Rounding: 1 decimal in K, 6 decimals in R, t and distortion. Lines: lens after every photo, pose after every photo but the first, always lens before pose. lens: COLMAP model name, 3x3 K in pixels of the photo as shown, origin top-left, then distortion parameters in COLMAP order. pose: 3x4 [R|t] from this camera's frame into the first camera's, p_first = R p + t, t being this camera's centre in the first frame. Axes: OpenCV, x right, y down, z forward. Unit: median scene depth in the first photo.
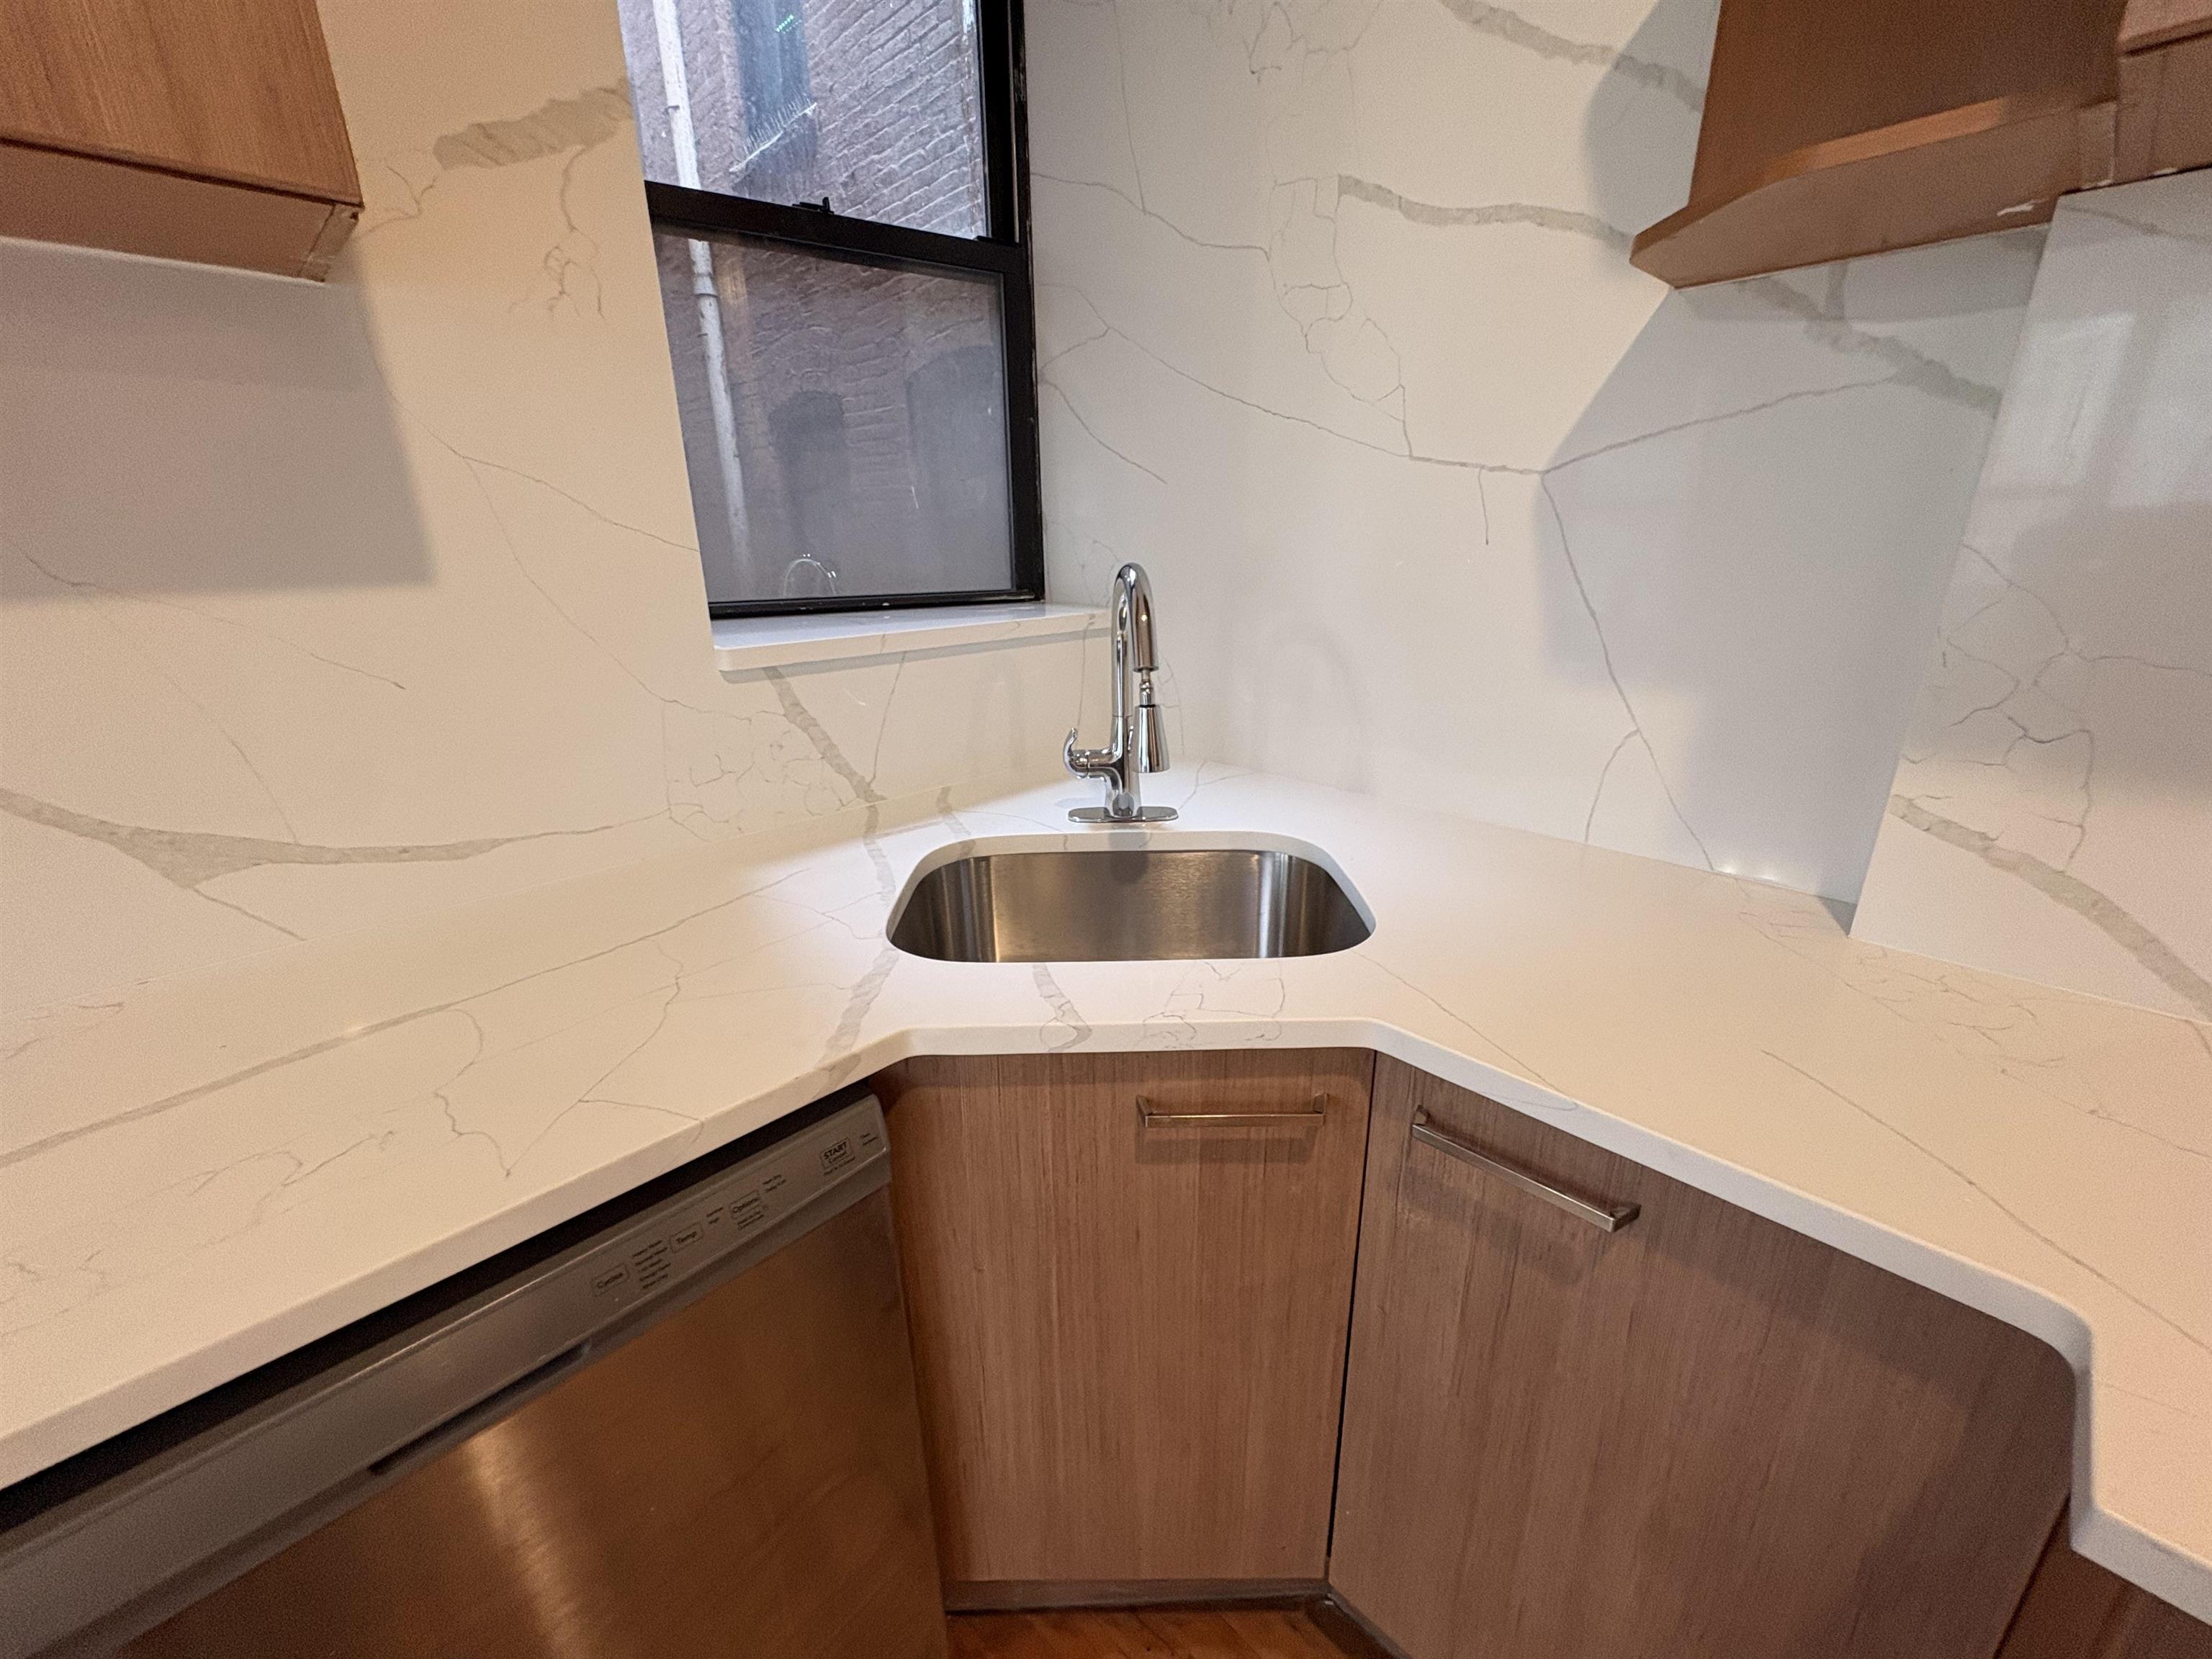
lens RADIAL K [[881.5, 0, 1109.0], [0, 881.5, 830.3], [0, 0, 1]] dist [0.000317, -0.000028]
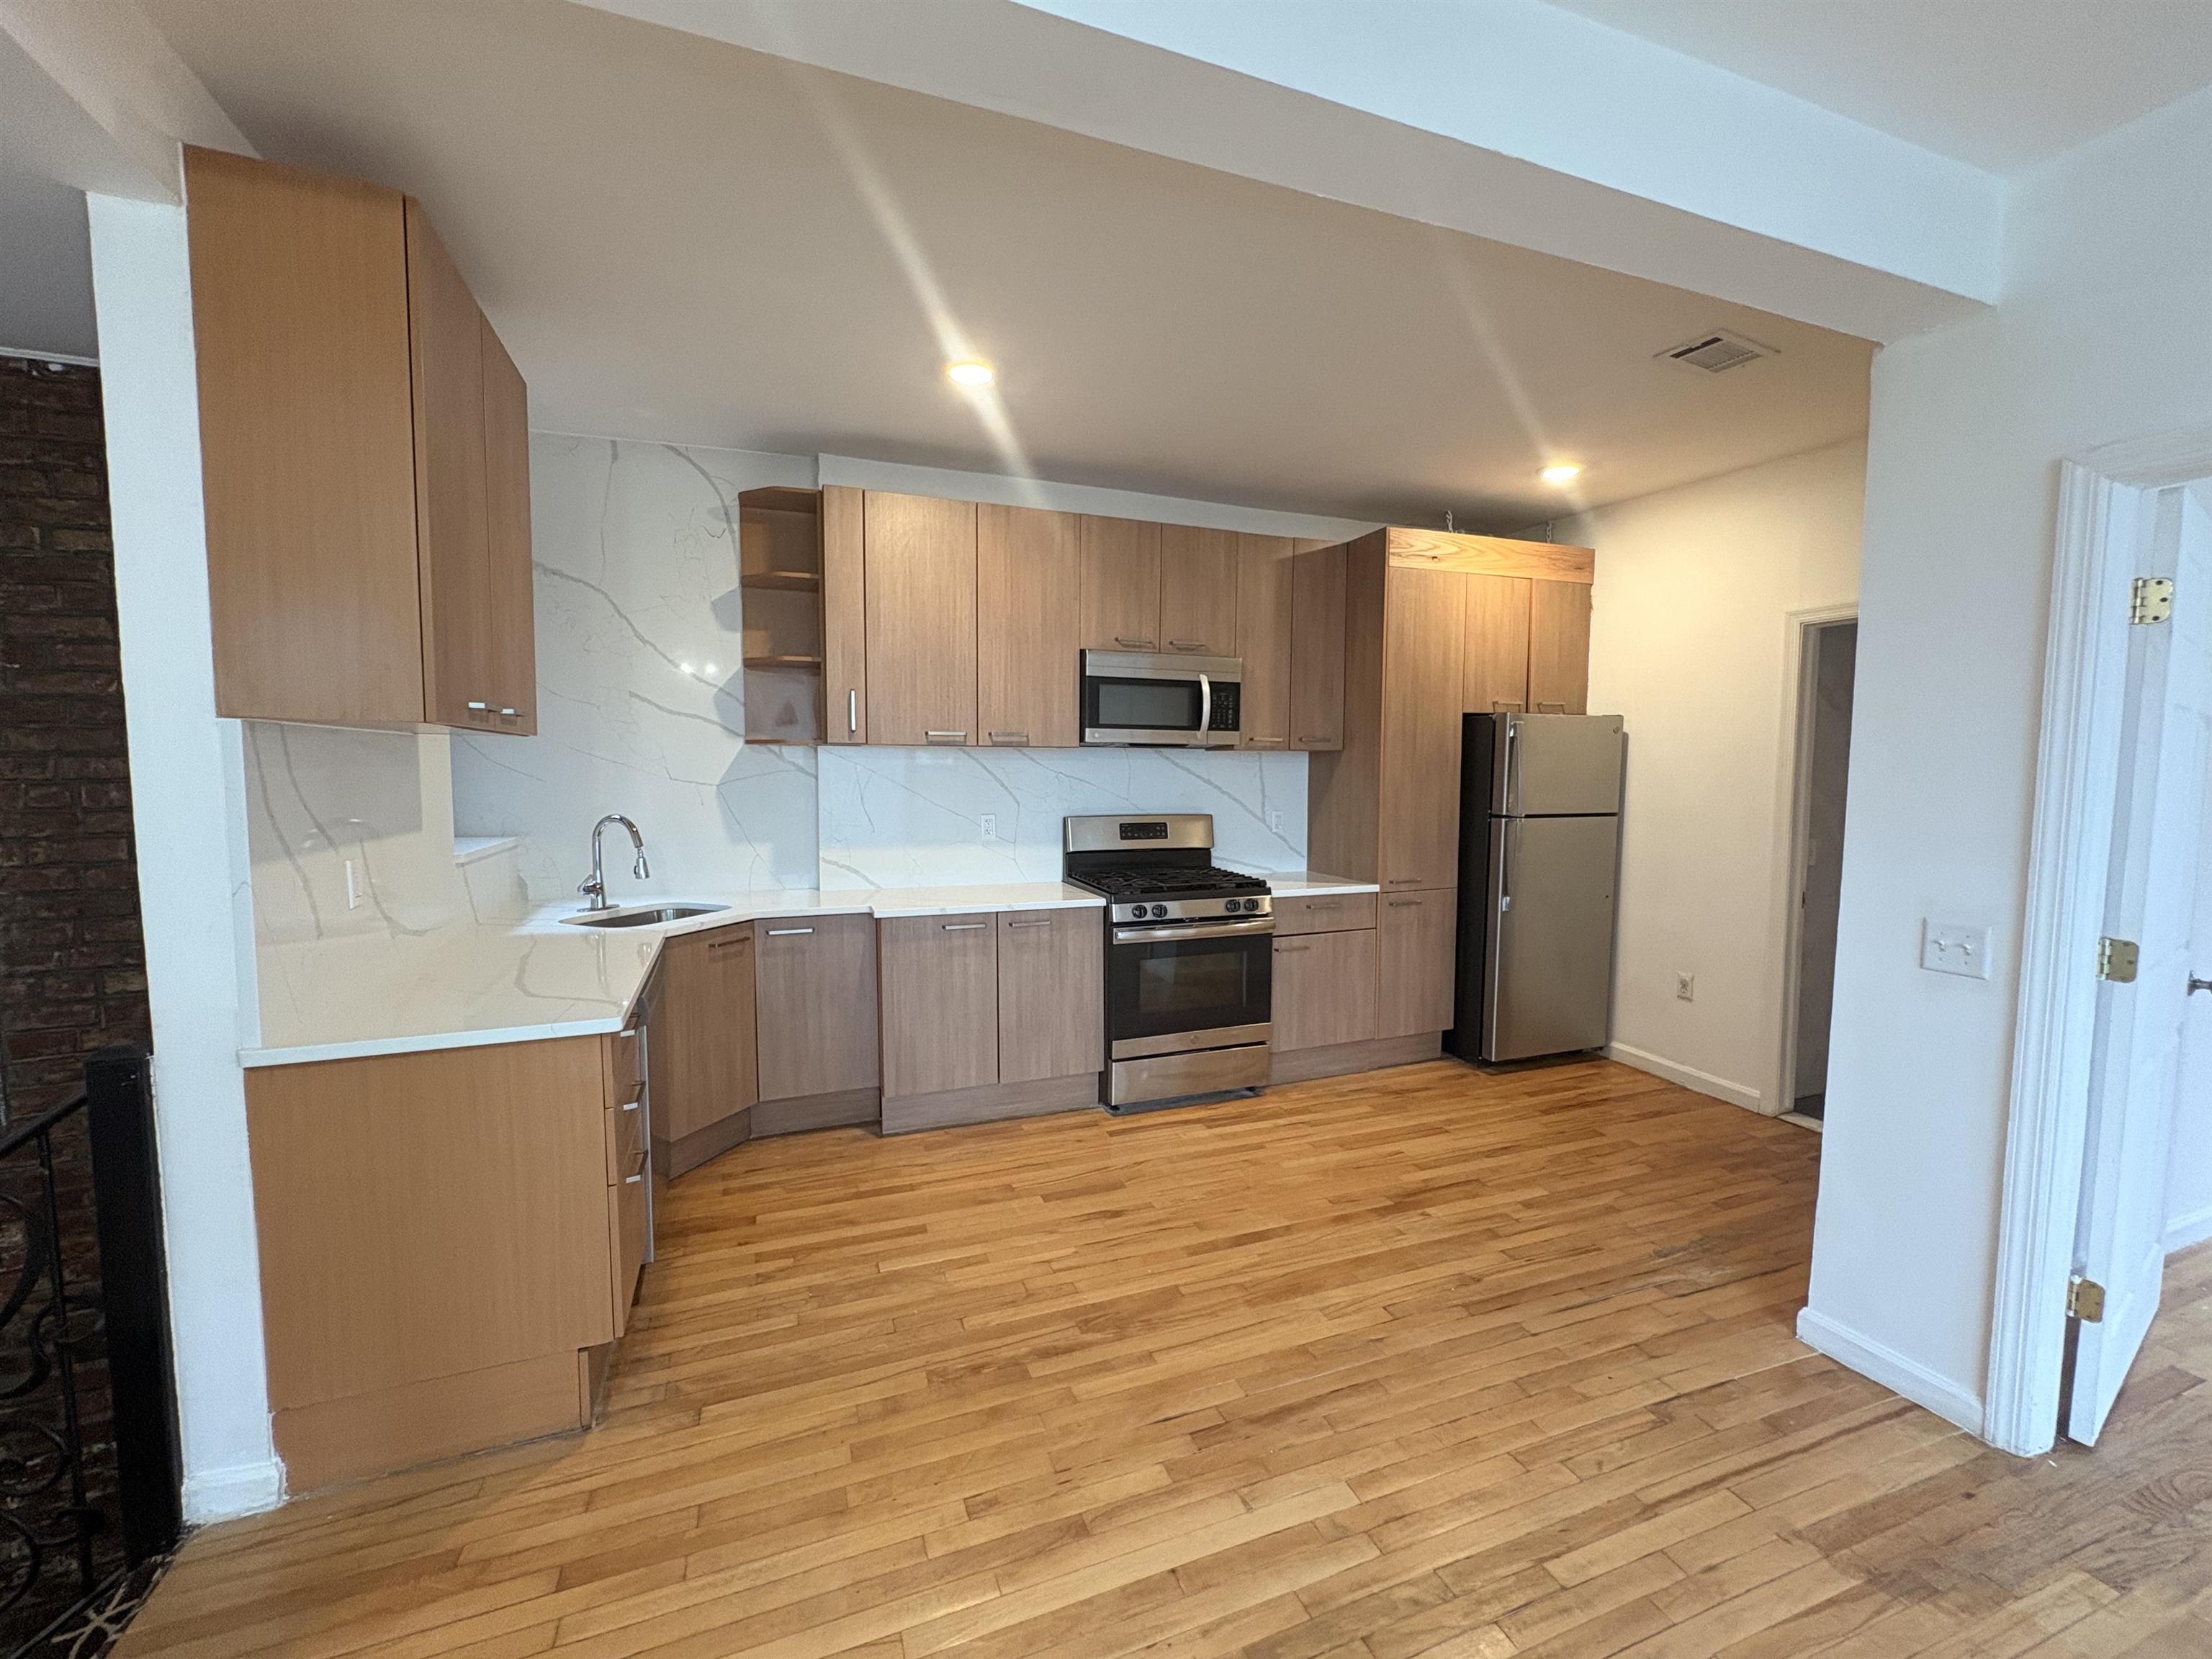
lens RADIAL K [[881.5, 0, 1109.0], [0, 881.5, 830.3], [0, 0, 1]] dist [0.000317, -0.000028]
pose [[0.394177, -0.051677, 0.917581, -2.301042], [0.279995, 0.957706, -0.066345, 0.464074], [-0.875344, 0.283070, 0.391975, -1.822006]]
